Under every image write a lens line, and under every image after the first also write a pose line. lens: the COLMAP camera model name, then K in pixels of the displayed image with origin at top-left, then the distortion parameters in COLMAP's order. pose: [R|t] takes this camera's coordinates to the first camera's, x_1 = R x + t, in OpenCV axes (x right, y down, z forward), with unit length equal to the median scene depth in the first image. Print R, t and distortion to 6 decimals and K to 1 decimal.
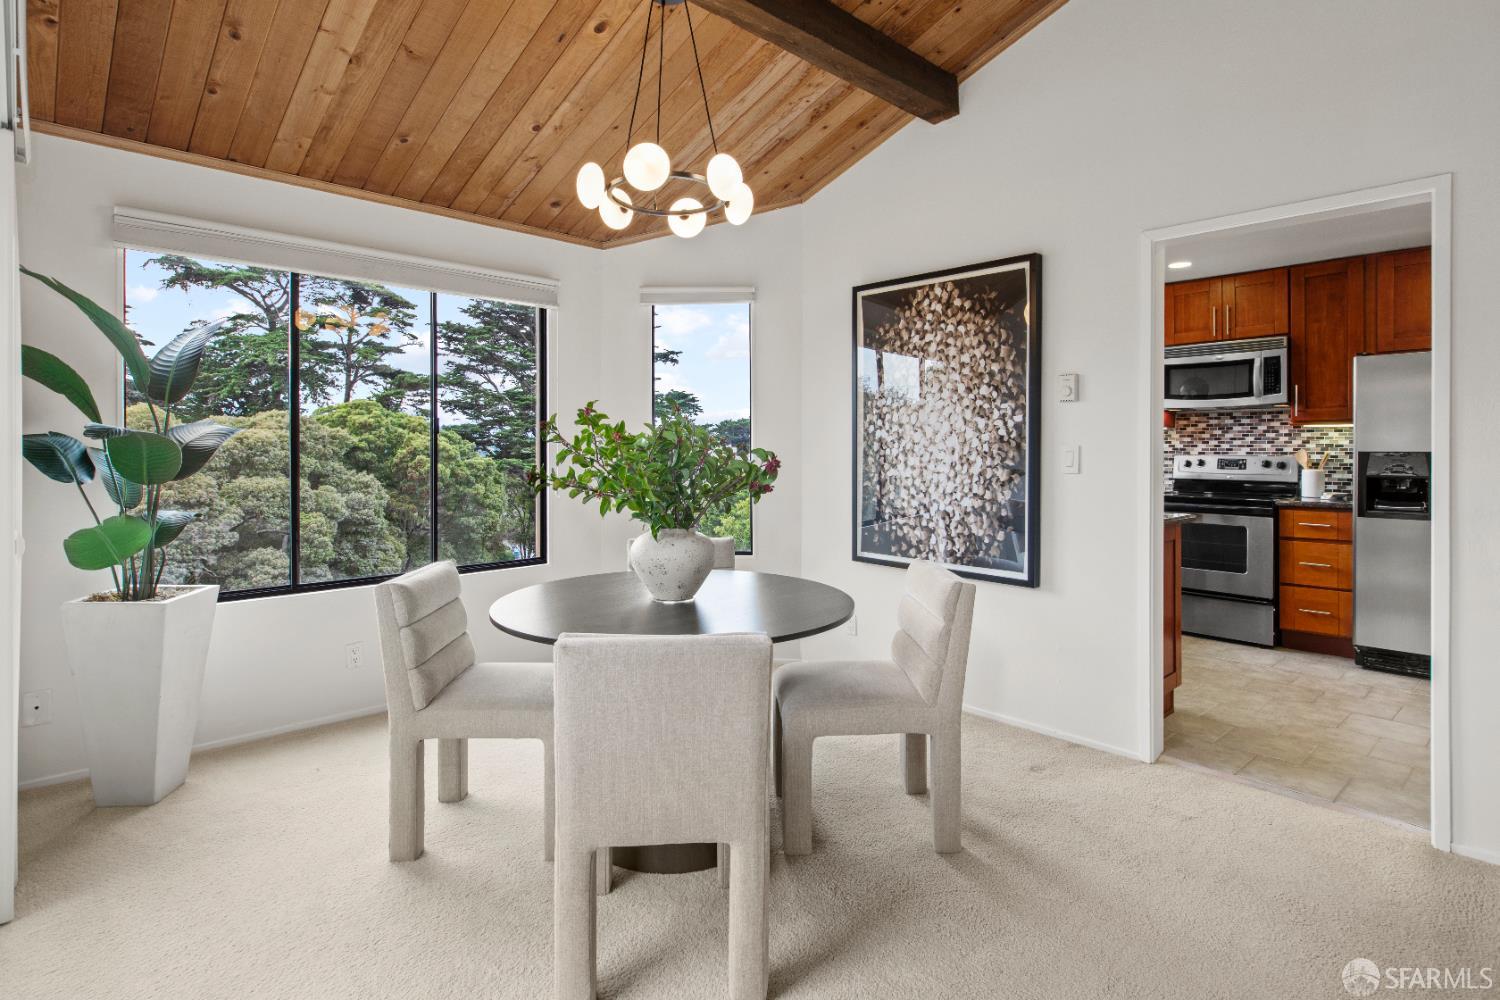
lens RADIAL K [[773.8, 0, 742.3], [0, 773.8, 459.4], [0, 0, 1]] dist [0.003347, 0.000519]
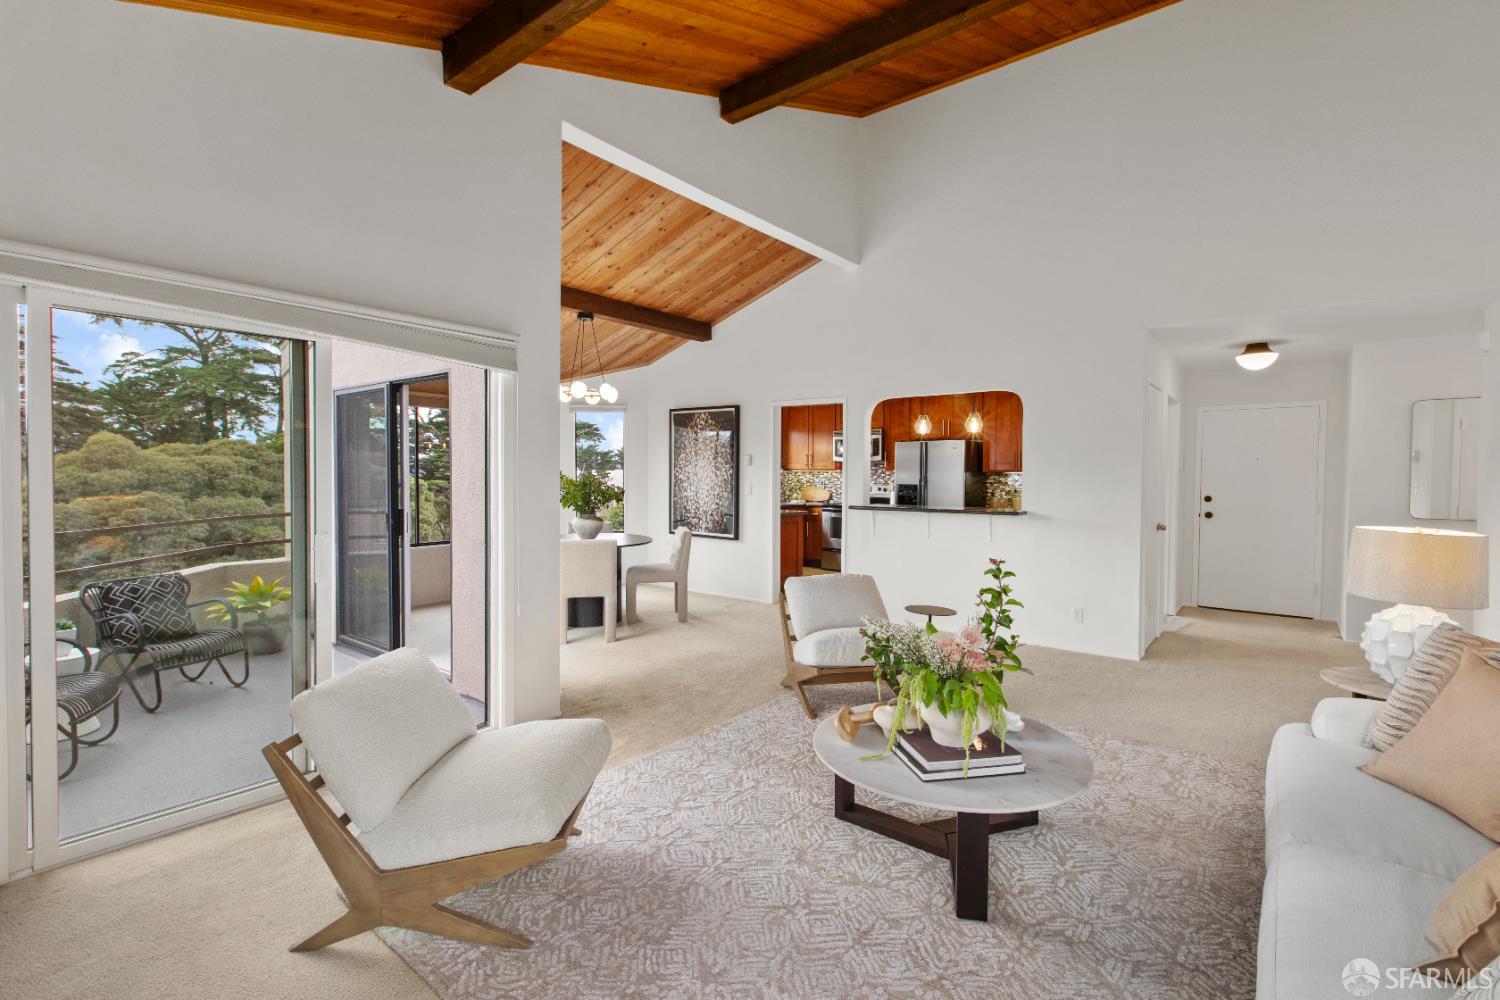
lens RADIAL K [[686.9, 0, 742.1], [0, 686.9, 485.6], [0, 0, 1]] dist [0.003101, -0.001044]
pose [[0.989491, 0.000362, 0.144595, 0.046928], [-0.001531, 0.999967, 0.007973, -0.015962], [-0.144587, -0.008111, 0.989459, -0.701071]]
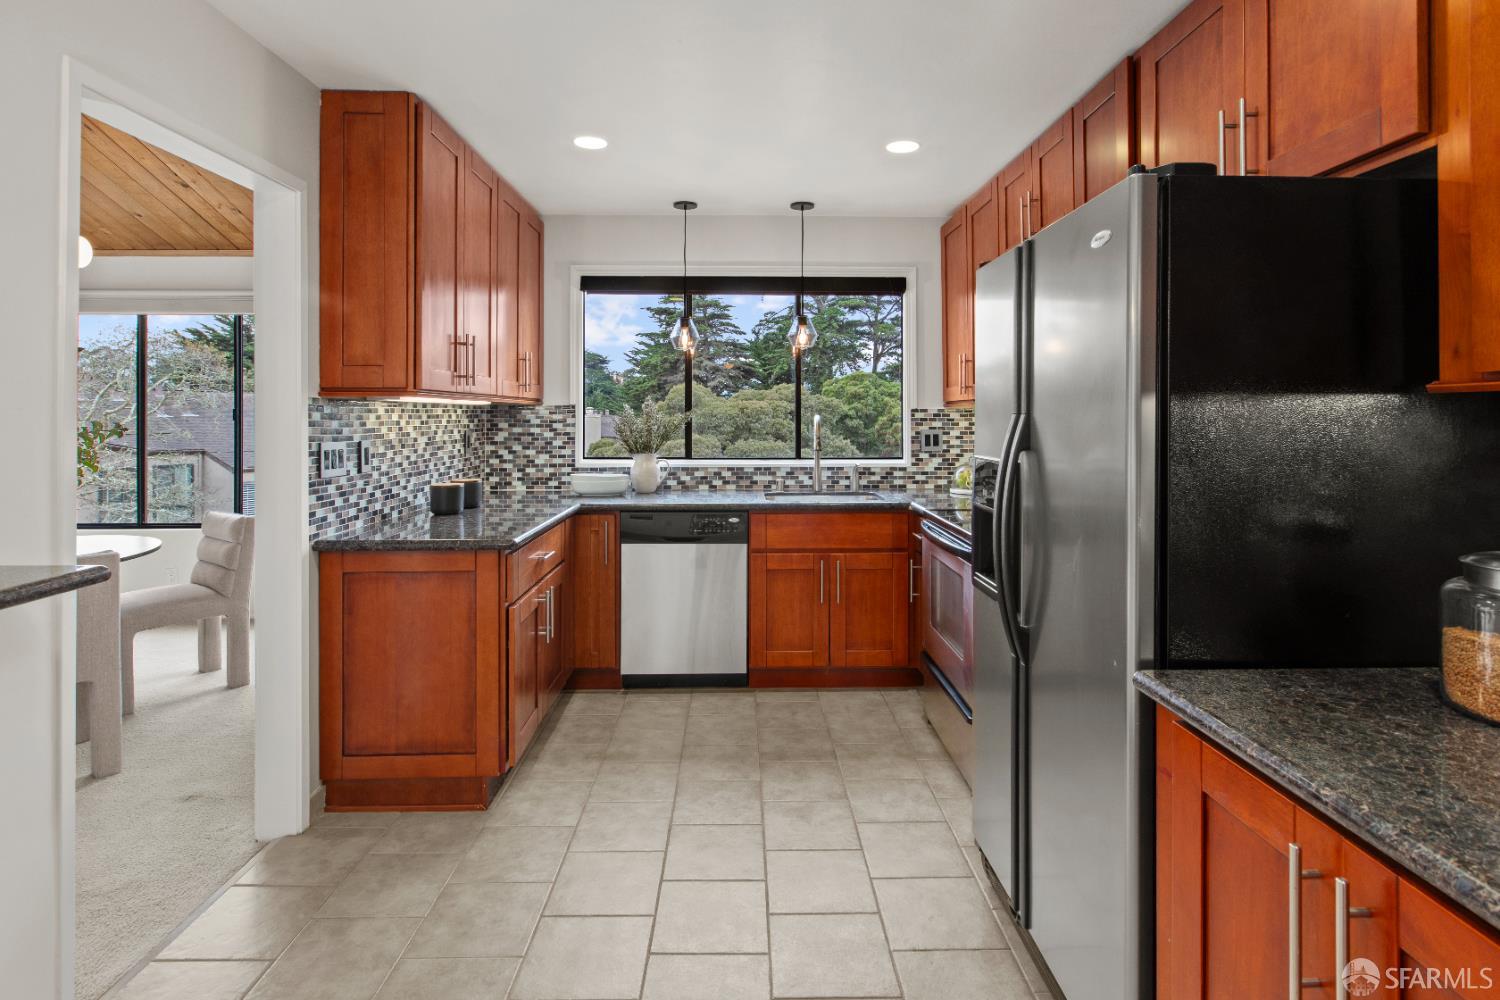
lens RADIAL K [[773.8, 0, 735.6], [0, 773.8, 426.0], [0, 0, 1]] dist [0.003347, 0.000519]
pose [[0.742881, 0.008130, -0.669375, 0.775797], [-0.006642, 0.999967, 0.004774, -0.024009], [0.669391, 0.000900, 0.742910, 0.397415]]
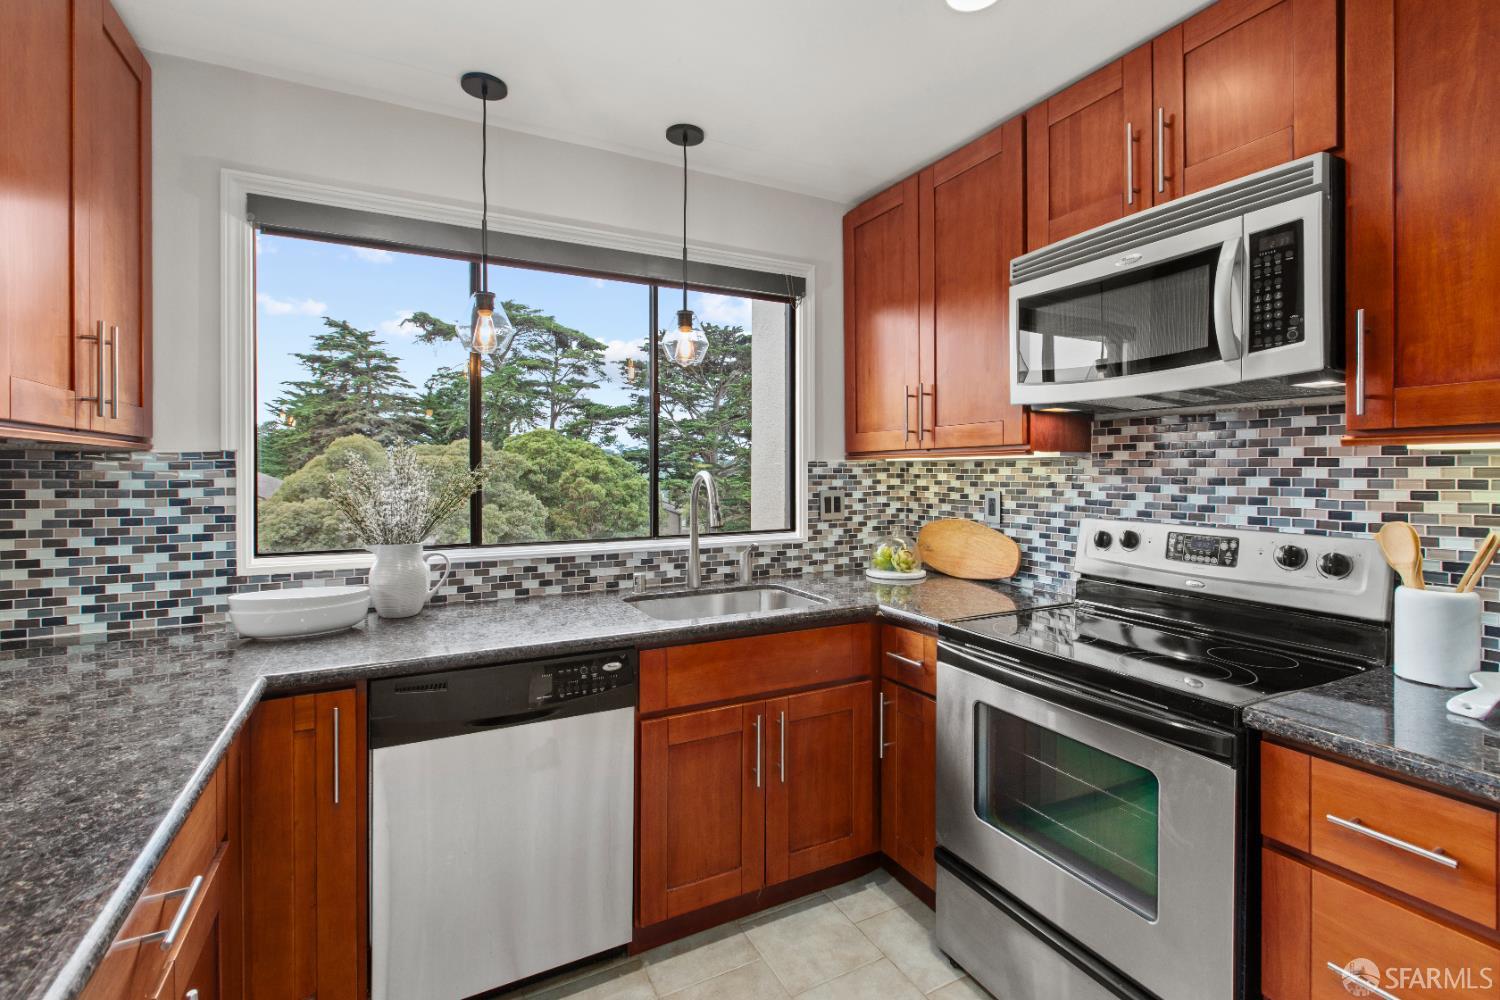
lens RADIAL K [[686.9, 0, 748.9], [0, 686.9, 480.3], [0, 0, 1]] dist [0.003101, -0.001044]
pose [[0.965778, 0.001922, -0.259362, 0.483972], [-0.001053, 0.999993, 0.003492, -0.027028], [0.259367, -0.003099, 0.965774, 0.593895]]
